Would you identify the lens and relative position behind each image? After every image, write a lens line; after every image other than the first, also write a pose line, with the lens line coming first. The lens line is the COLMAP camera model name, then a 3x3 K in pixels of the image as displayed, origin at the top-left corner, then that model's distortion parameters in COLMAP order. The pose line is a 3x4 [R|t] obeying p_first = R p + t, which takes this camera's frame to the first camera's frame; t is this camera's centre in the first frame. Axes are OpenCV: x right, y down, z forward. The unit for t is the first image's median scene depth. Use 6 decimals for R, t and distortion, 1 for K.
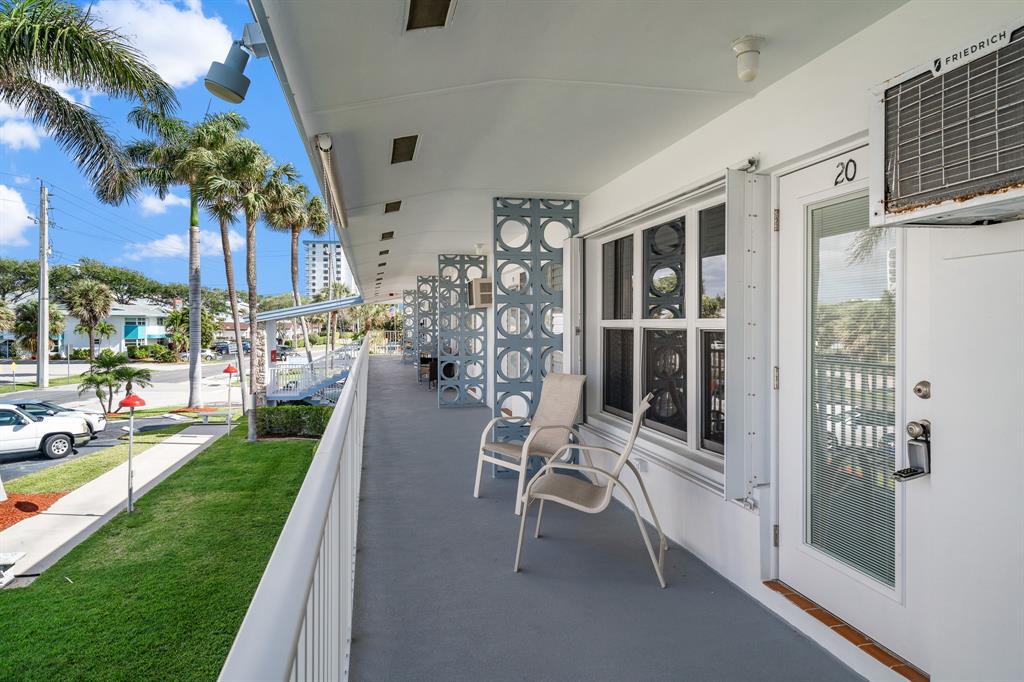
lens RADIAL K [[618.2, 0, 510.2], [0, 618.2, 328.8], [0, 0, 1]] dist [0.007726, 0.000649]
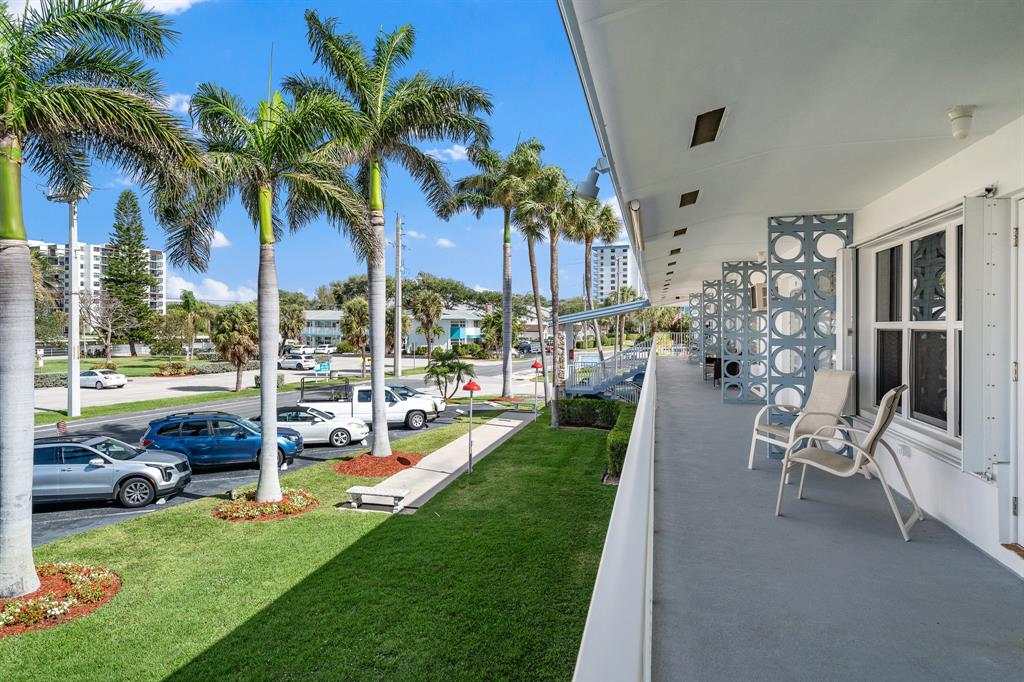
lens RADIAL K [[618.2, 0, 510.2], [0, 618.2, 328.8], [0, 0, 1]] dist [0.007726, 0.000649]
pose [[0.898928, 0.001332, -0.438095, 0.046510], [-0.002732, 0.999993, -0.002565, 0.002123], [0.438088, 0.003503, 0.898925, -0.259547]]
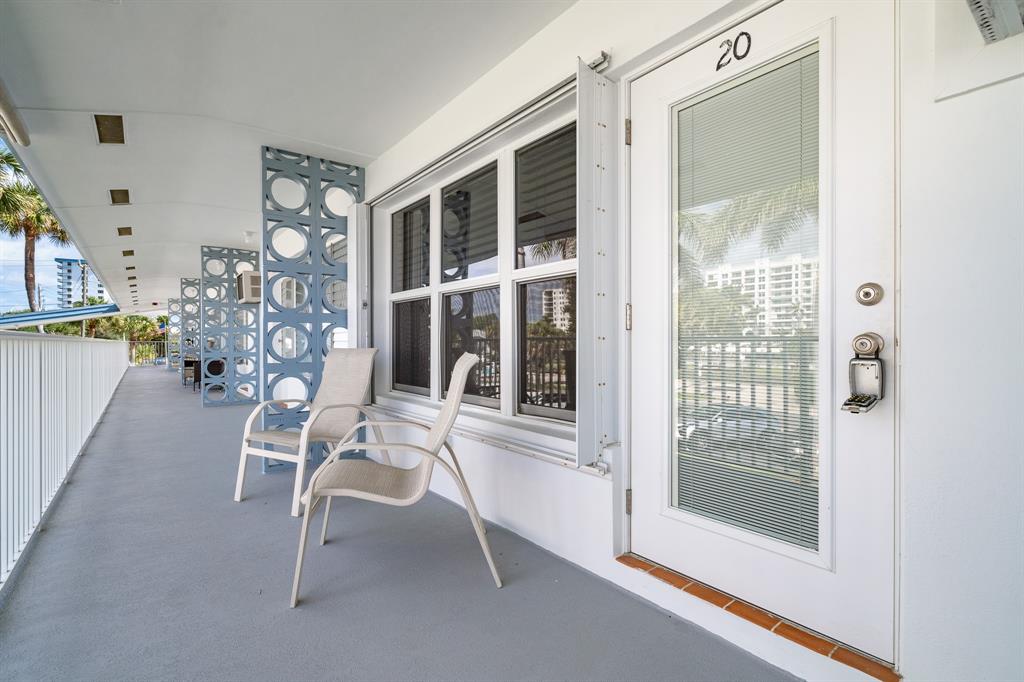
lens RADIAL K [[466.7, 0, 510.7], [0, 466.7, 346.1], [0, 0, 1]] dist [-0.004226, 0.000616]
pose [[0.901010, -0.004279, 0.433778, 0.002412], [0.004637, 0.999989, 0.000231, 0.064533], [-0.433774, 0.001803, 0.901020, 0.267124]]
